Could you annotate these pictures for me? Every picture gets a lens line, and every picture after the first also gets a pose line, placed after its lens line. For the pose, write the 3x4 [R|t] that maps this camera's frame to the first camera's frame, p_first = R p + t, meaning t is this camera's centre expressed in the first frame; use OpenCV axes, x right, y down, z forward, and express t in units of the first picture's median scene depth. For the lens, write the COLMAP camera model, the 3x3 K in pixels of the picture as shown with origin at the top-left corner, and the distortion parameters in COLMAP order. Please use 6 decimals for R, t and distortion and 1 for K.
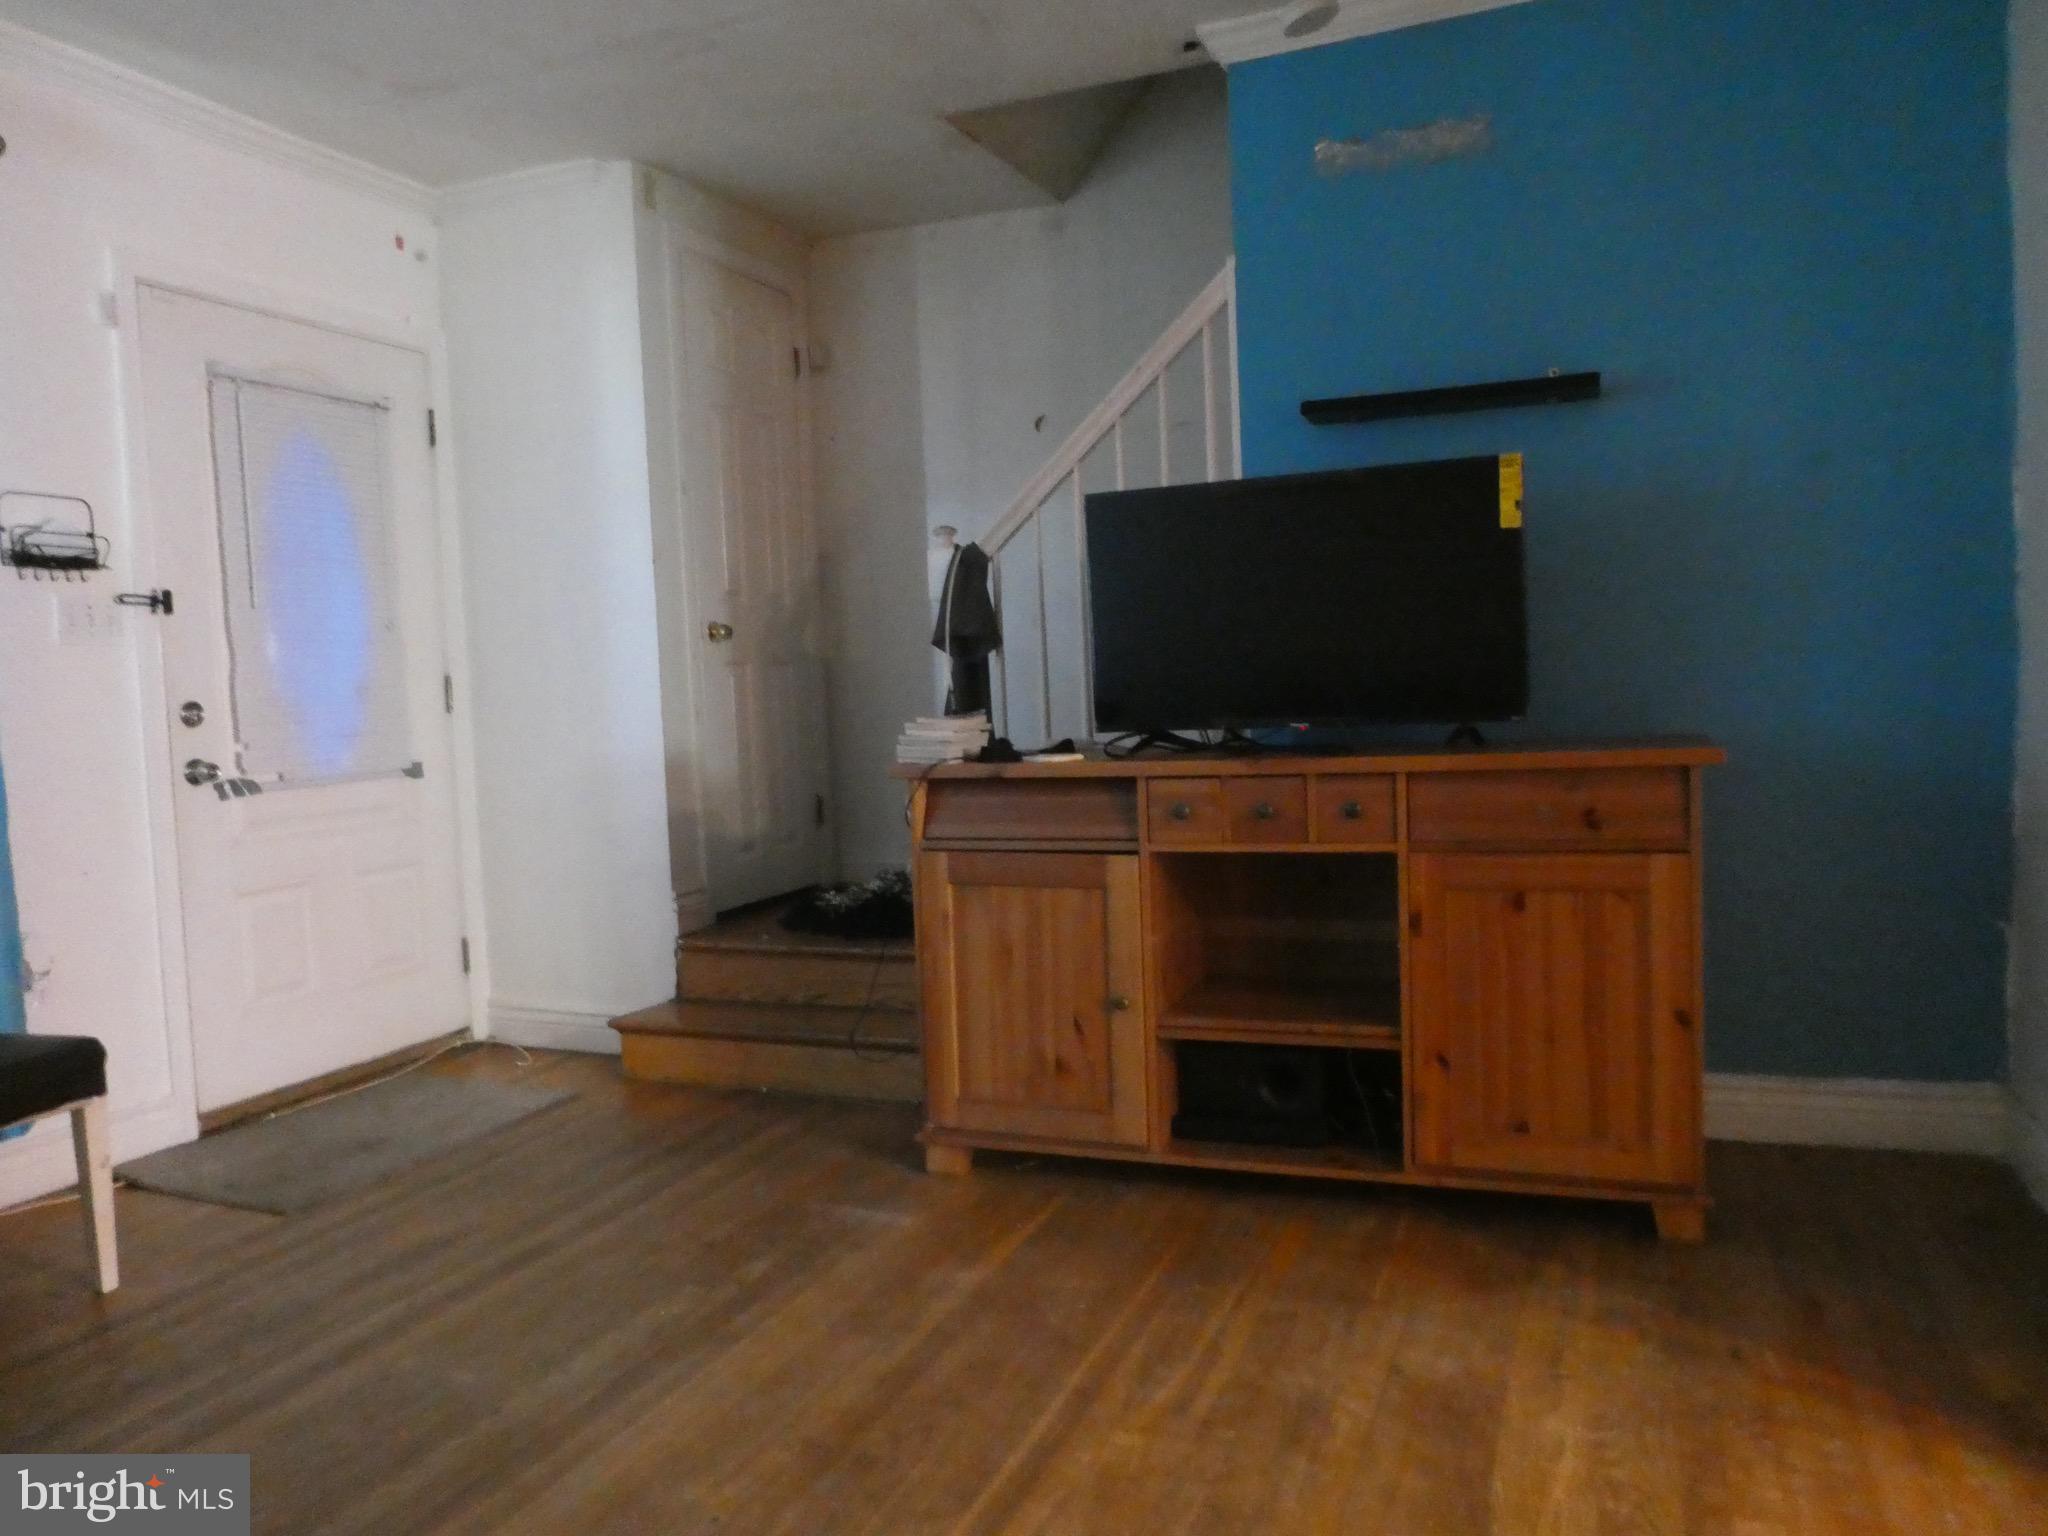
lens RADIAL K [[1493.9, 0, 1024.0], [0, 1493.9, 768.0], [0, 0, 1]] dist [-0.002489, 0.000937]
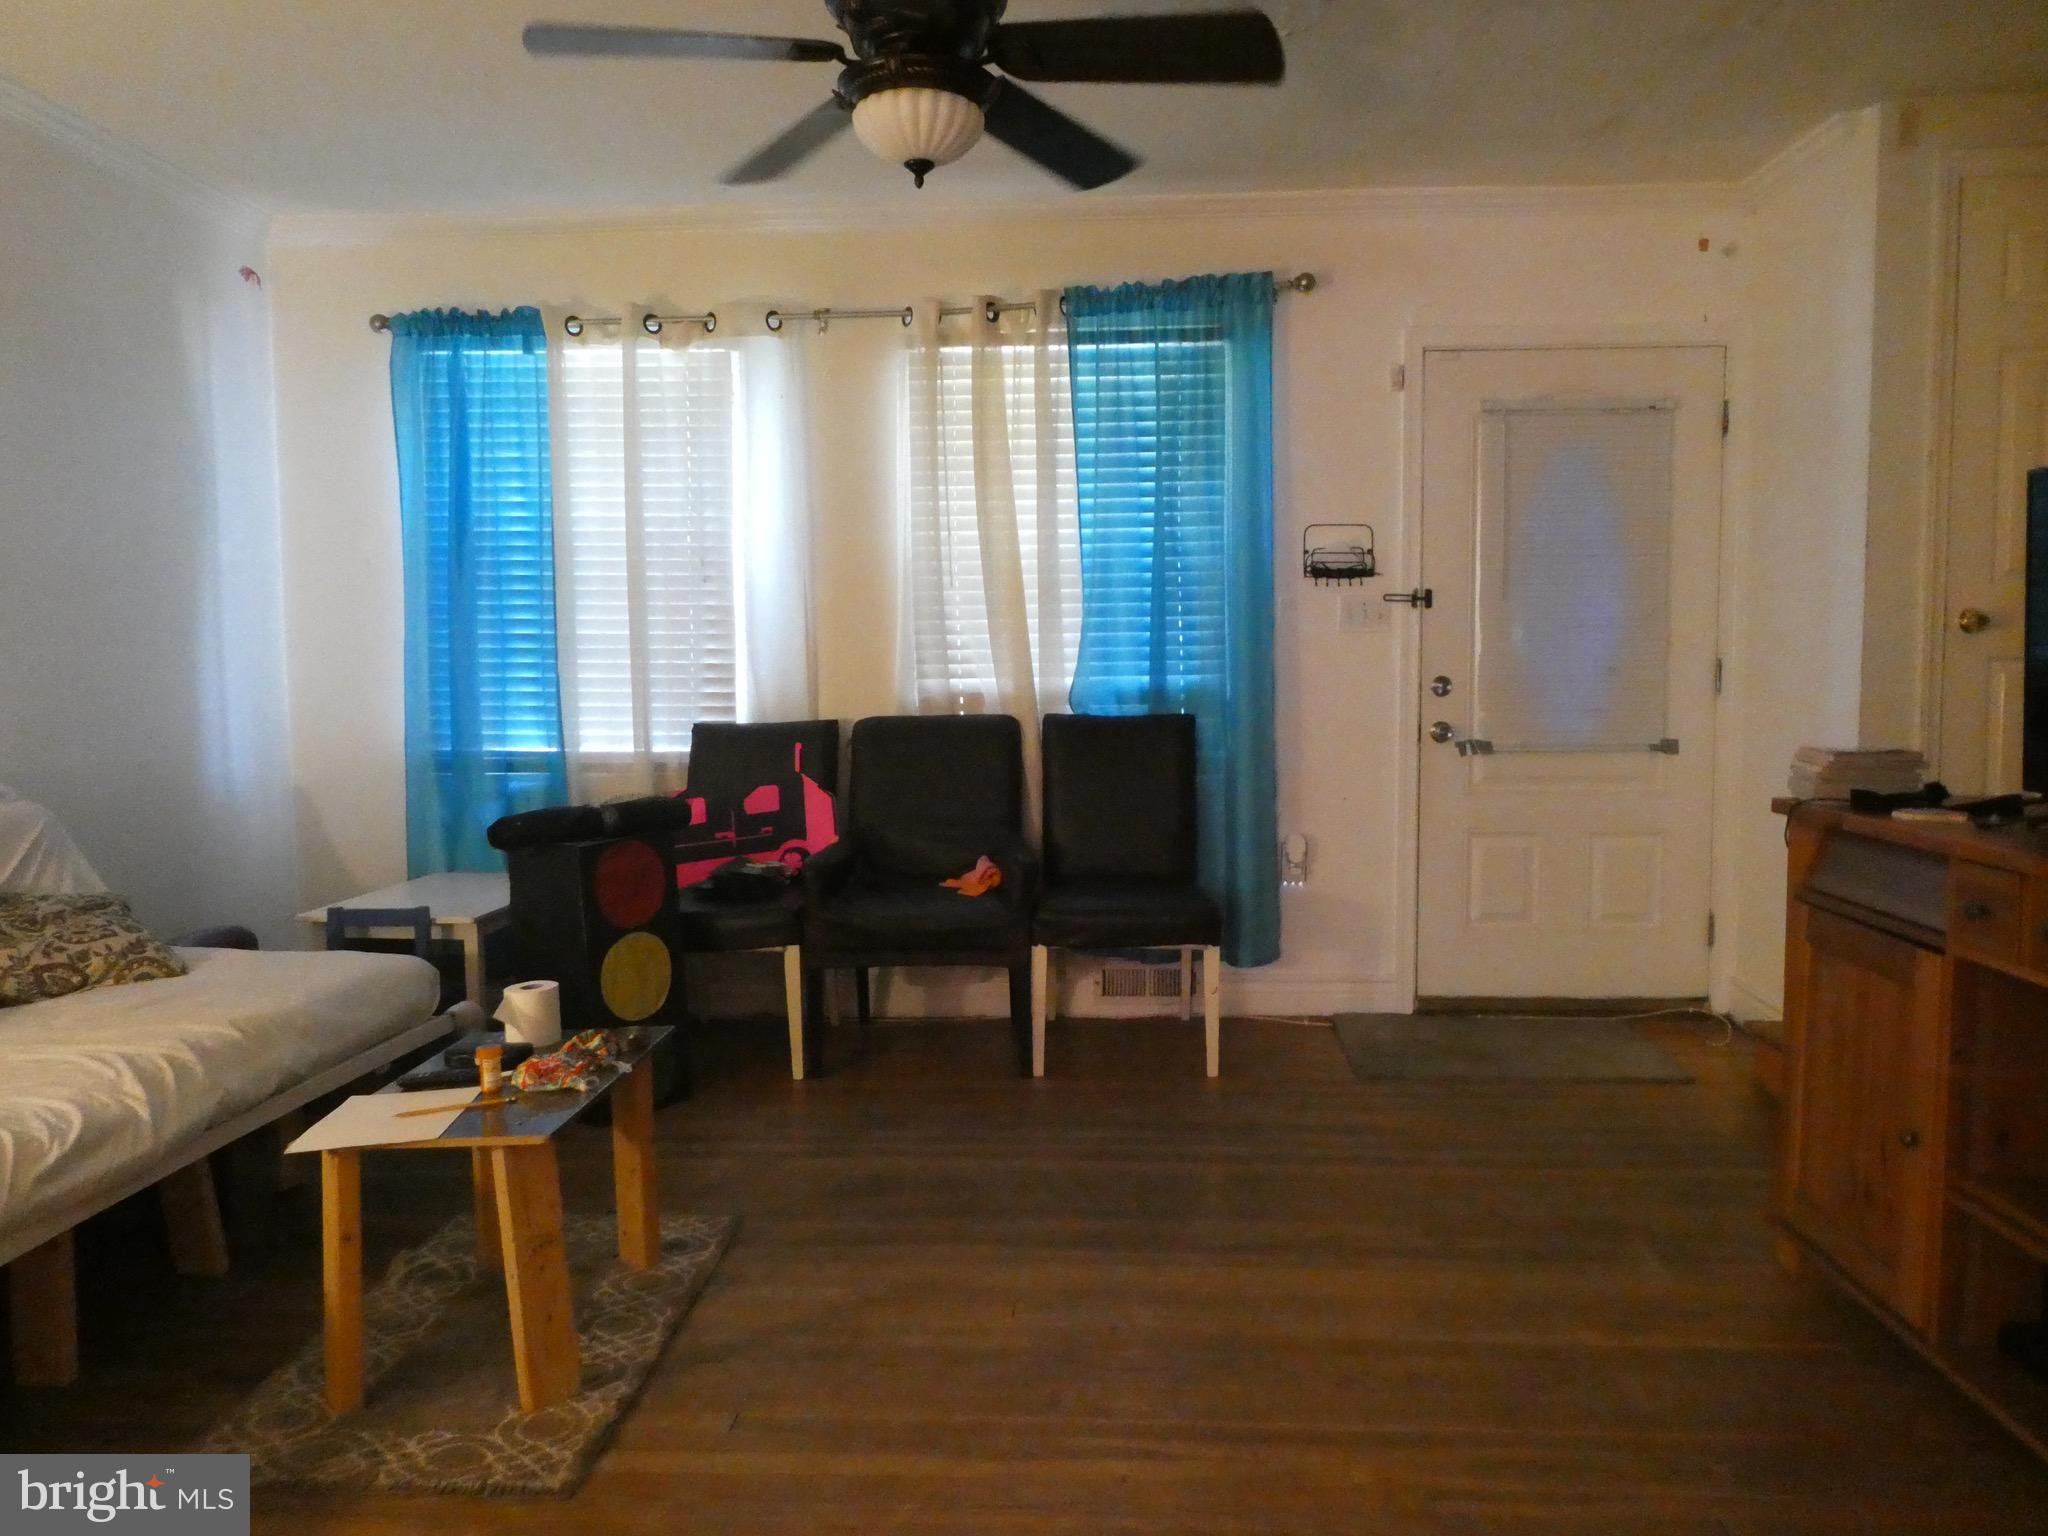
lens RADIAL K [[1493.9, 0, 1024.0], [0, 1493.9, 768.0], [0, 0, 1]] dist [-0.002489, 0.000937]
pose [[0.306845, 0.112557, -0.945081, 0.555250], [-0.063491, 0.993191, 0.097673, -0.070236], [0.949640, 0.030033, 0.311902, 0.274487]]
